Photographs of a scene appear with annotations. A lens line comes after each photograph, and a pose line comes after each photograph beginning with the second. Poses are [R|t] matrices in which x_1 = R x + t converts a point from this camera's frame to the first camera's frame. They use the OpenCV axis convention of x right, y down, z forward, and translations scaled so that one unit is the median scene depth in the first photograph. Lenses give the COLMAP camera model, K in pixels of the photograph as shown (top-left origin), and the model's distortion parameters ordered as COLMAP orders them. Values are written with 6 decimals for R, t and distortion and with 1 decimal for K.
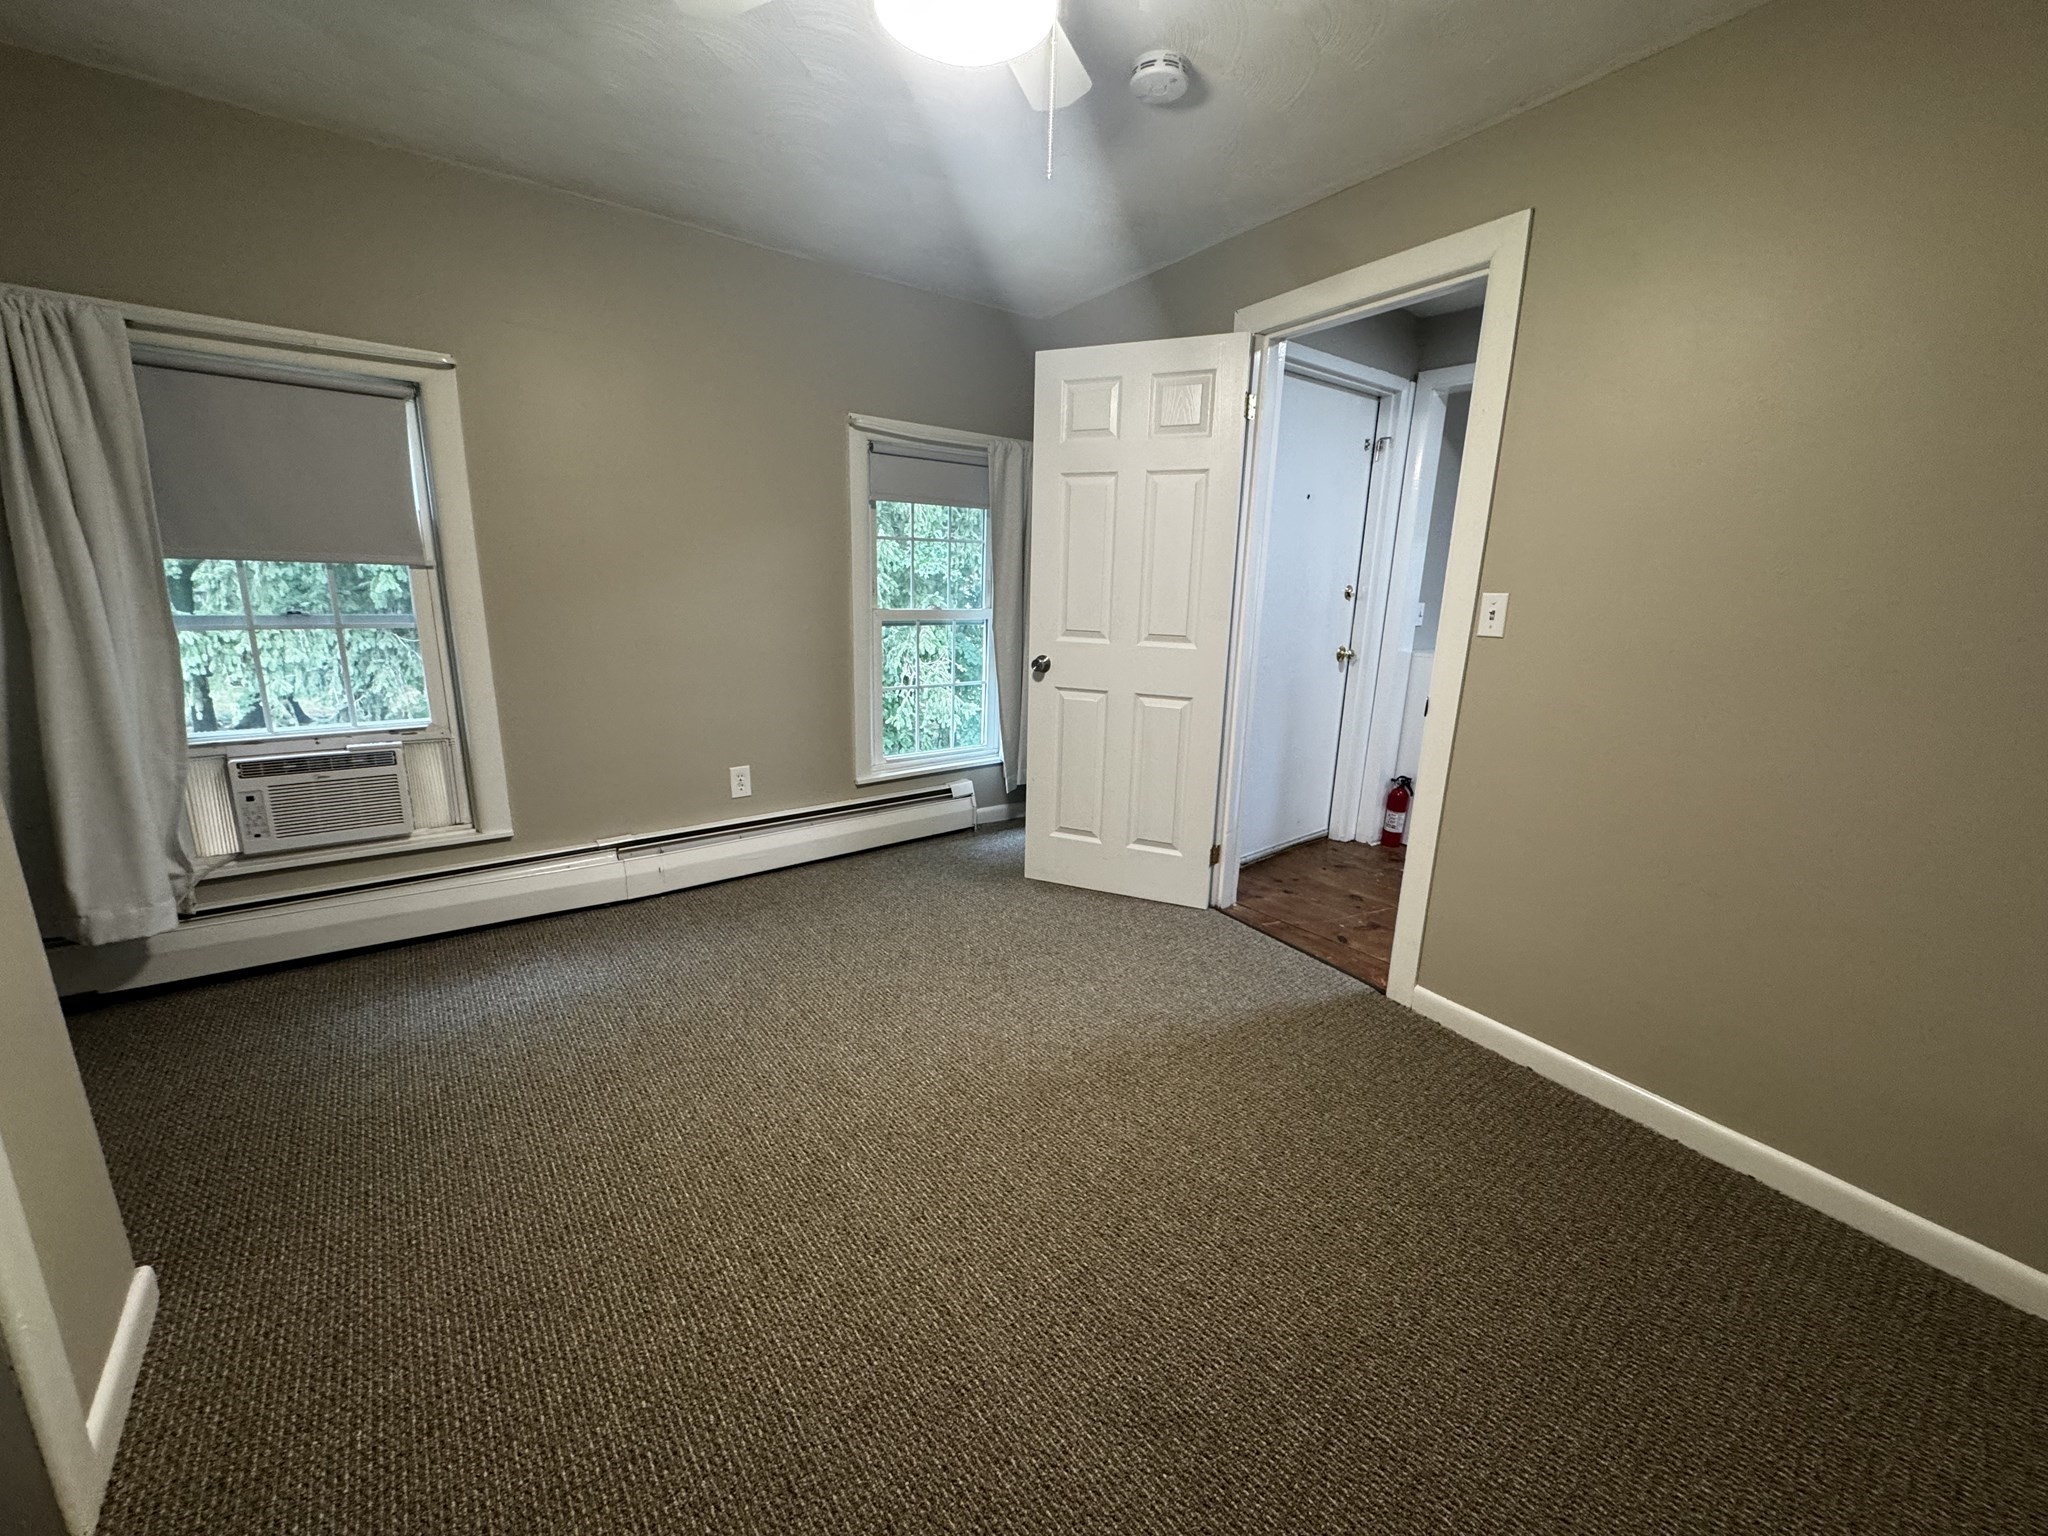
lens RADIAL K [[812.7, 0, 1024.0], [0, 812.7, 768.0], [0, 0, 1]] dist [-0.001733, 0.000099]
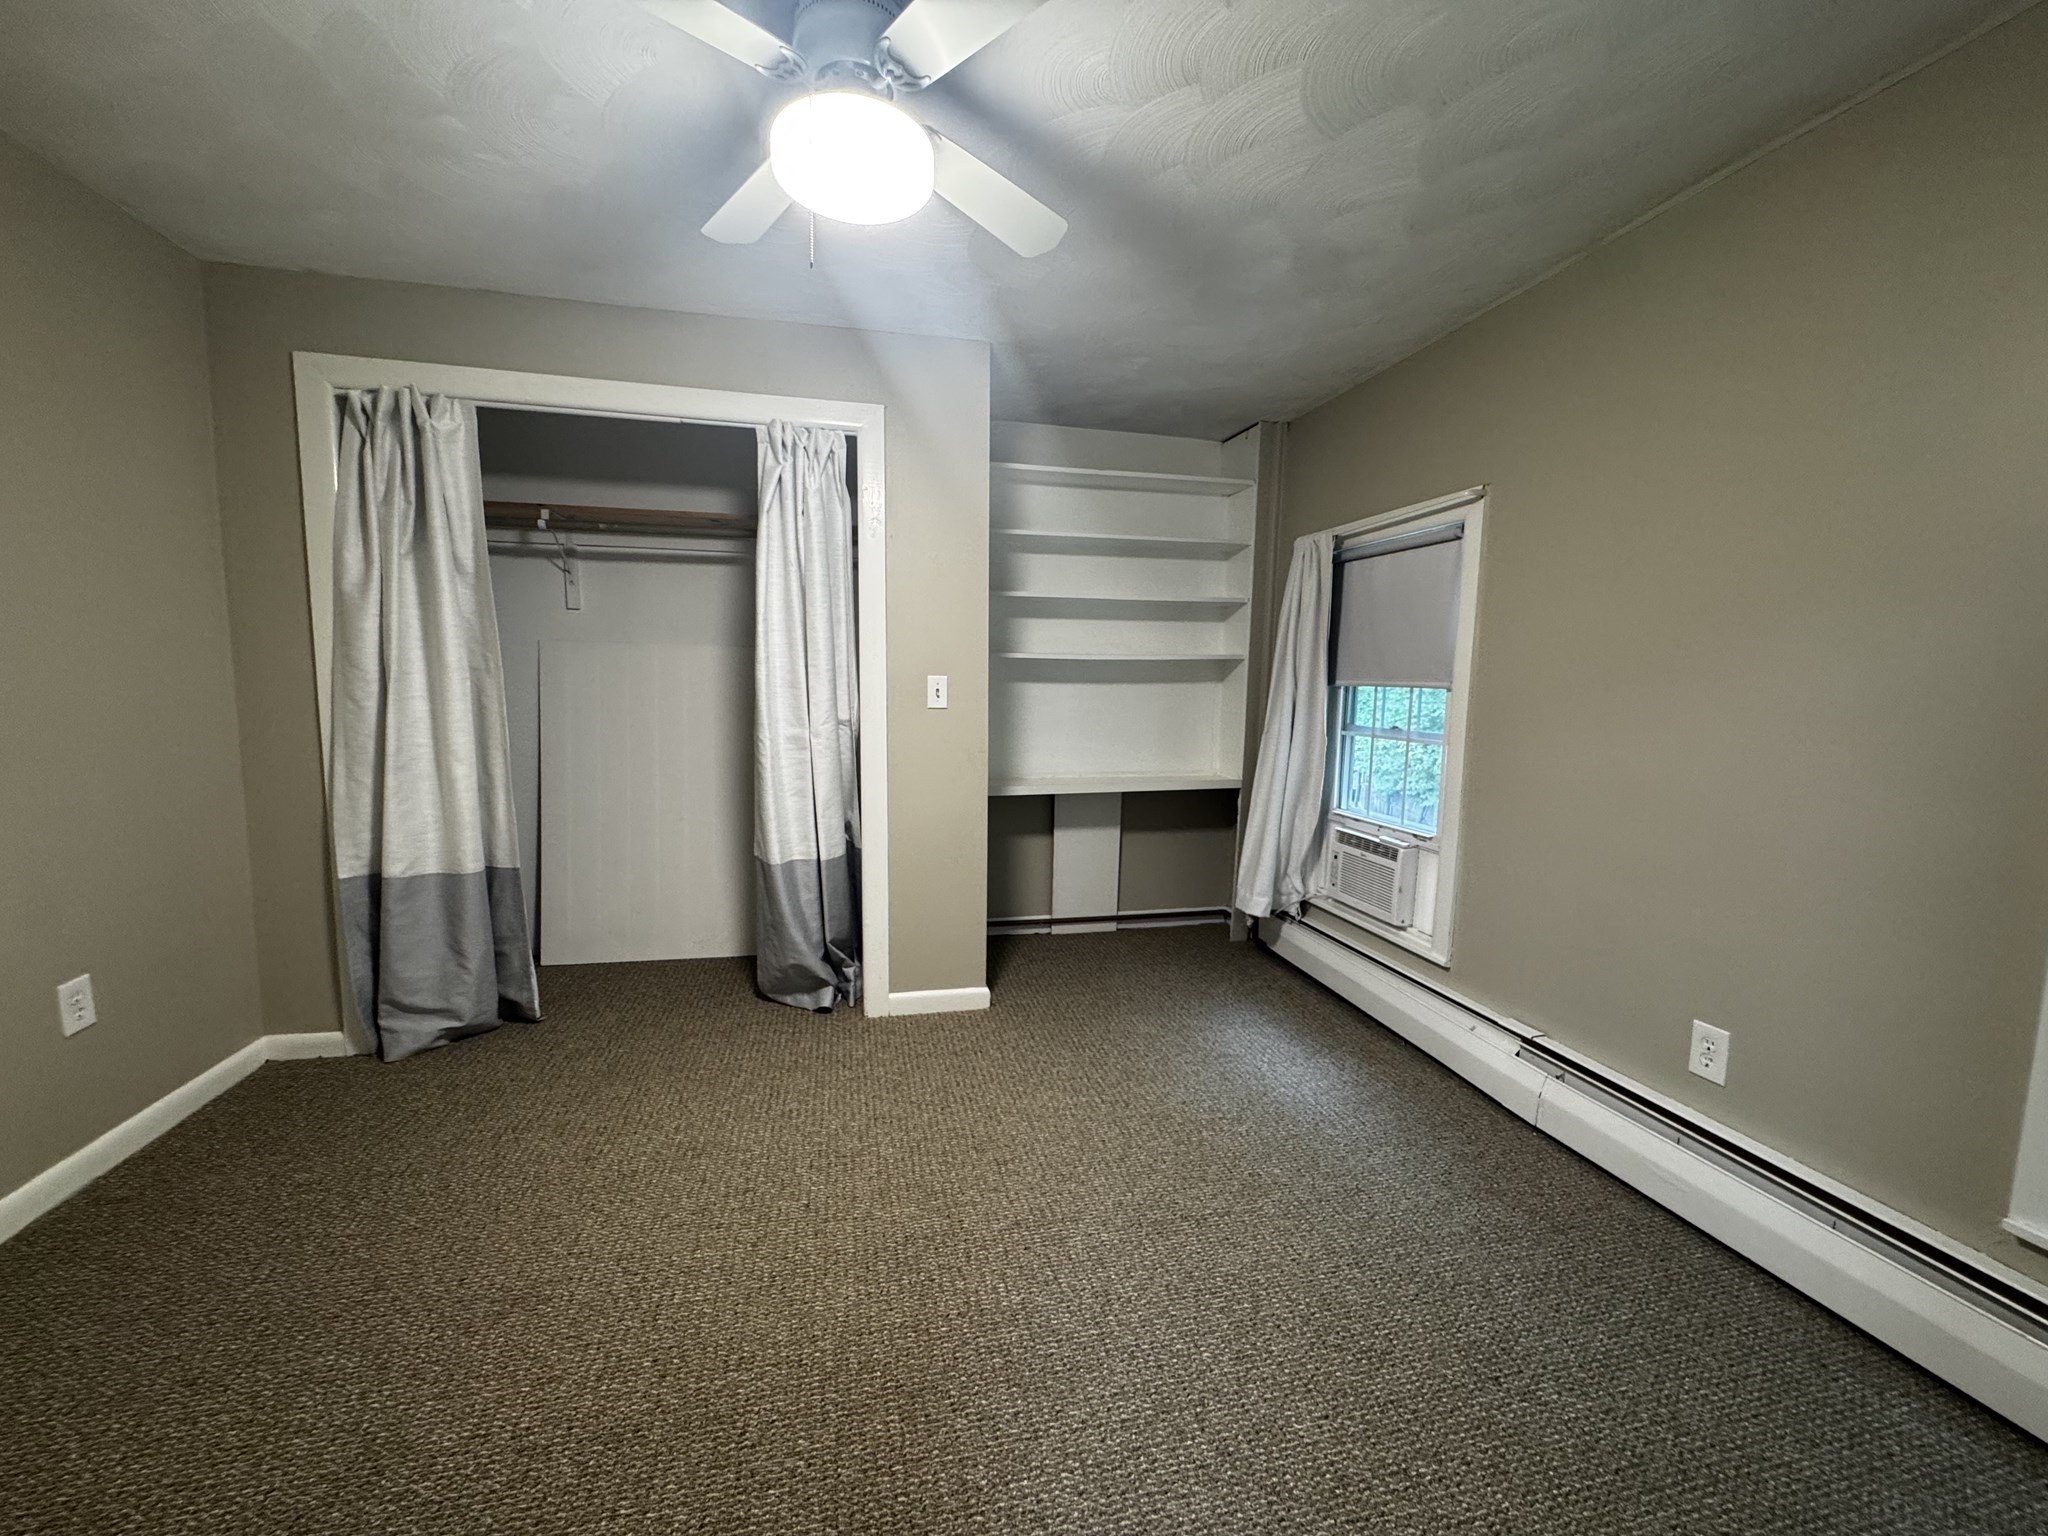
lens RADIAL K [[812.7, 0, 1024.0], [0, 812.7, 768.0], [0, 0, 1]] dist [-0.001733, 0.000099]
pose [[-0.401200, 0.069140, -0.913377, 0.457430], [-0.240974, 0.954056, 0.178067, -0.204625], [0.883725, 0.291541, -0.366106, 0.920152]]
